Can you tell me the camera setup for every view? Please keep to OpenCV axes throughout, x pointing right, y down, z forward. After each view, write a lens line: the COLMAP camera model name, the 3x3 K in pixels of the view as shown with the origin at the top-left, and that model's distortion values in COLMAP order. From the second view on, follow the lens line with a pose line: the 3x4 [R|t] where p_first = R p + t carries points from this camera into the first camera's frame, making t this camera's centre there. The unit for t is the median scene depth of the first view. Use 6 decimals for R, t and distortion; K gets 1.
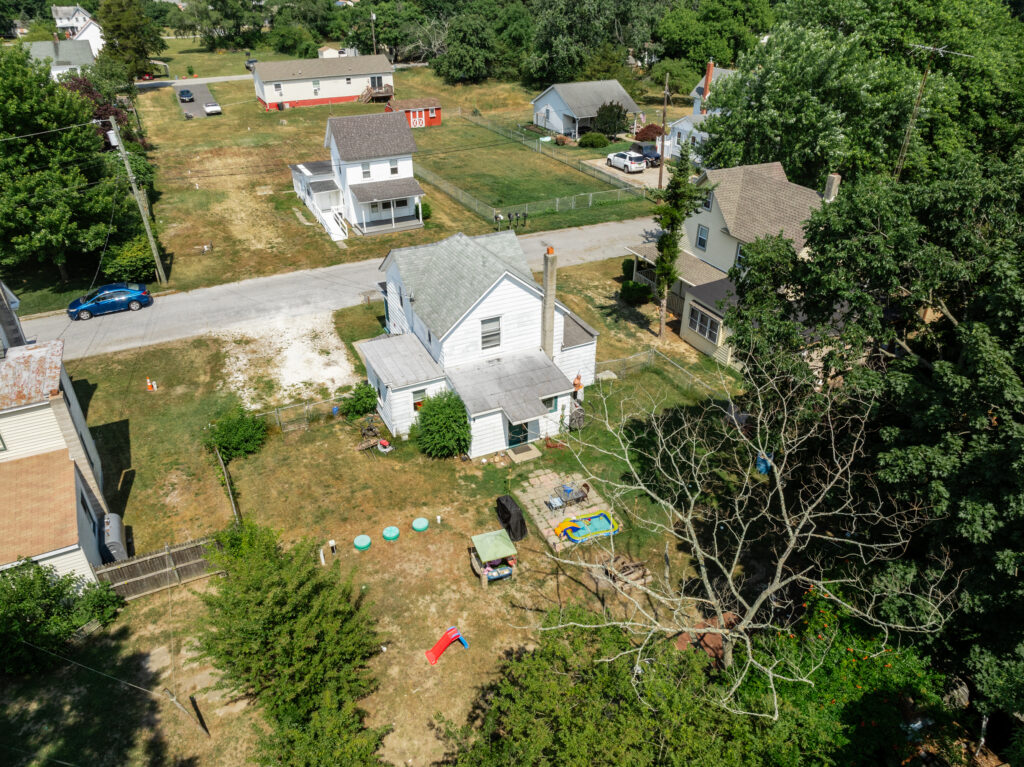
lens RADIAL K [[724.2, 0, 514.0], [0, 724.2, 384.5], [0, 0, 1]] dist [-0.055966, 0.023868]
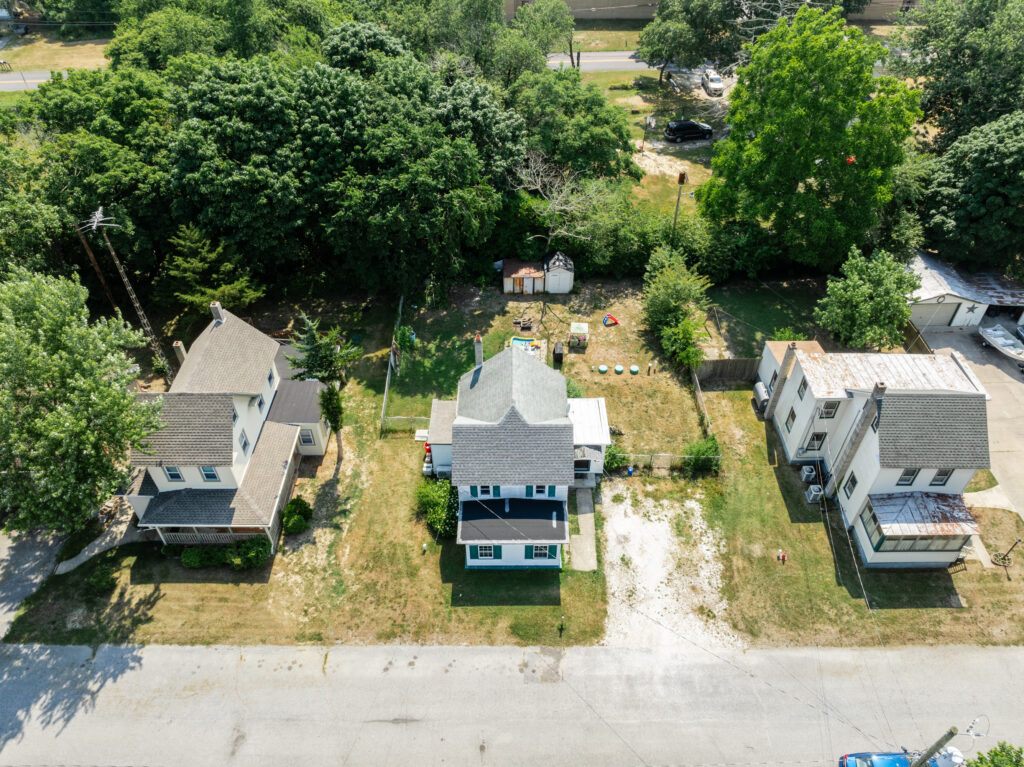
lens RADIAL K [[724.2, 0, 511.0], [0, 724.2, 377.4], [0, 0, 1]] dist [-0.055966, 0.023868]
pose [[-0.895401, -0.298872, 0.330048, -0.428490], [0.229255, 0.325990, 0.917155, -1.252603], [-0.381705, 0.896887, -0.223373, 1.204233]]
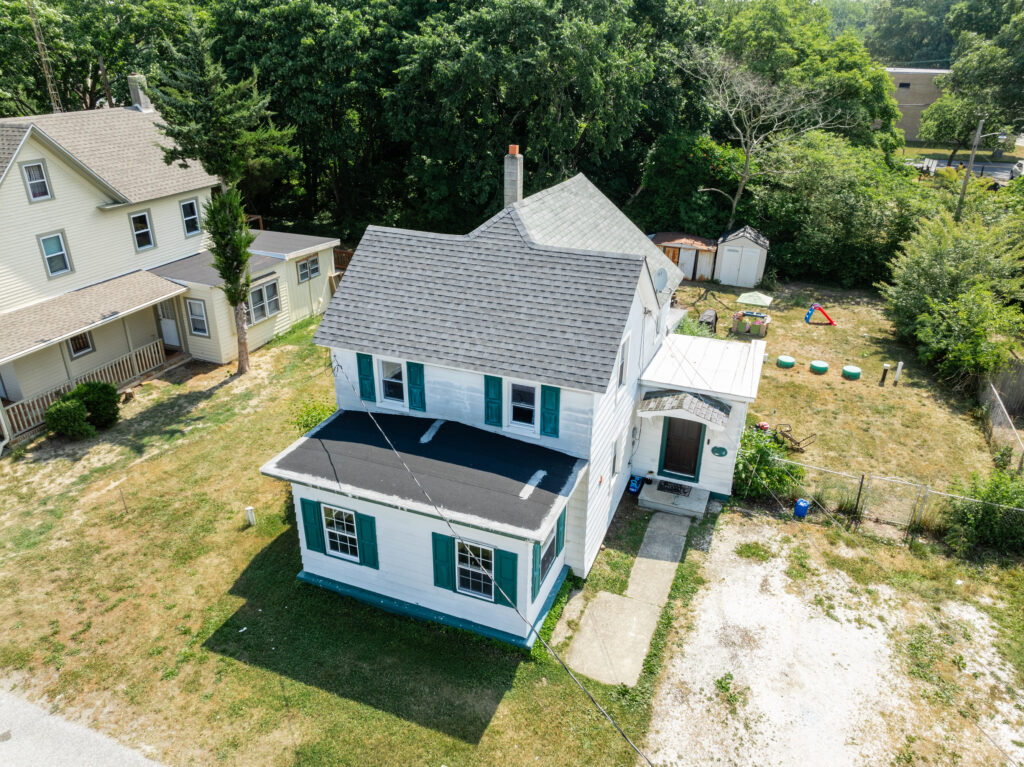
lens RADIAL K [[724.2, 0, 512.0], [0, 724.2, 382.0], [0, 0, 1]] dist [-0.055966, 0.023868]
pose [[-0.667869, -0.322541, 0.670759, -0.421895], [0.371630, 0.636320, 0.676009, -0.450461], [-0.644858, 0.700760, -0.305112, 1.213794]]
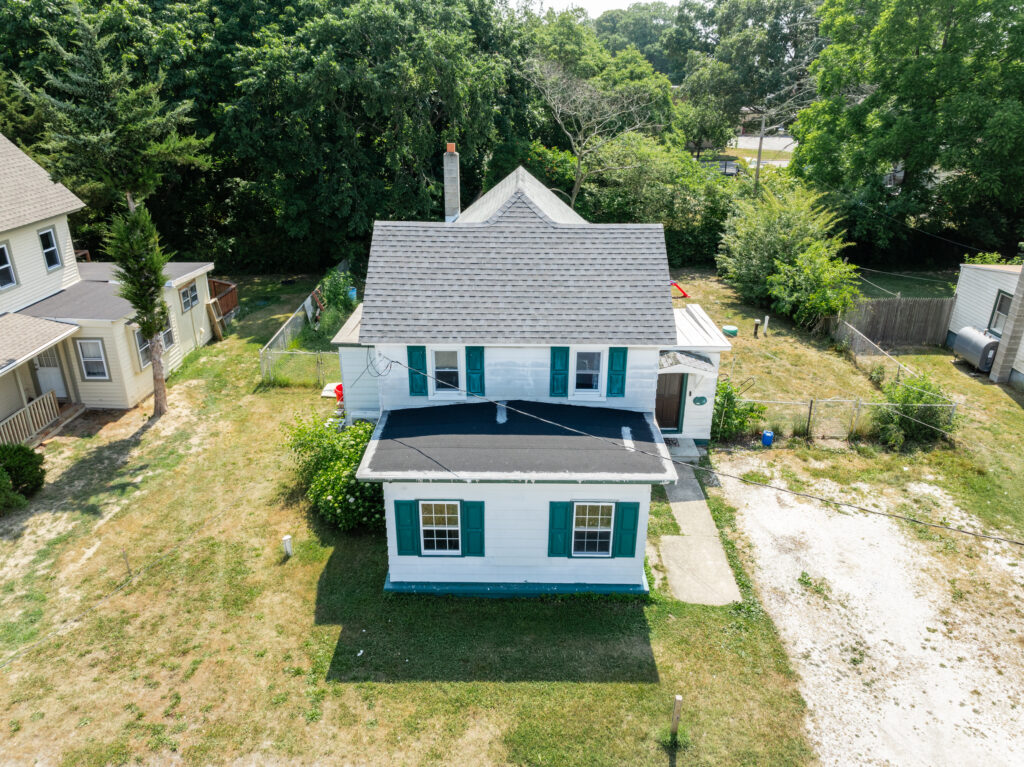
lens RADIAL K [[724.2, 0, 512.3], [0, 724.2, 381.6], [0, 0, 1]] dist [-0.055966, 0.023868]
pose [[-0.891412, -0.183326, 0.414460, -0.293458], [0.225344, 0.614161, 0.756324, -0.496684], [-0.393199, 0.767592, -0.506159, 1.336801]]
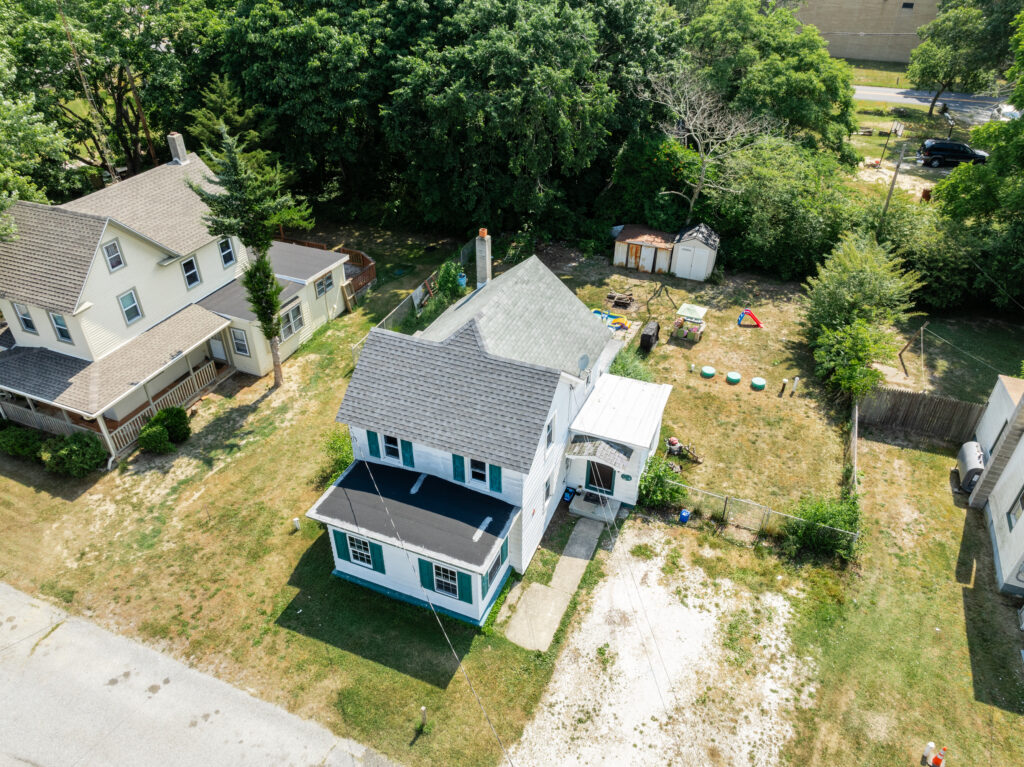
lens RADIAL K [[724.2, 0, 511.8], [0, 724.2, 381.0], [0, 0, 1]] dist [-0.055966, 0.023868]
pose [[-0.656977, -0.429846, 0.619365, -0.522730], [0.383045, 0.517284, 0.765306, -0.663769], [-0.649352, 0.740034, -0.175194, 1.125102]]
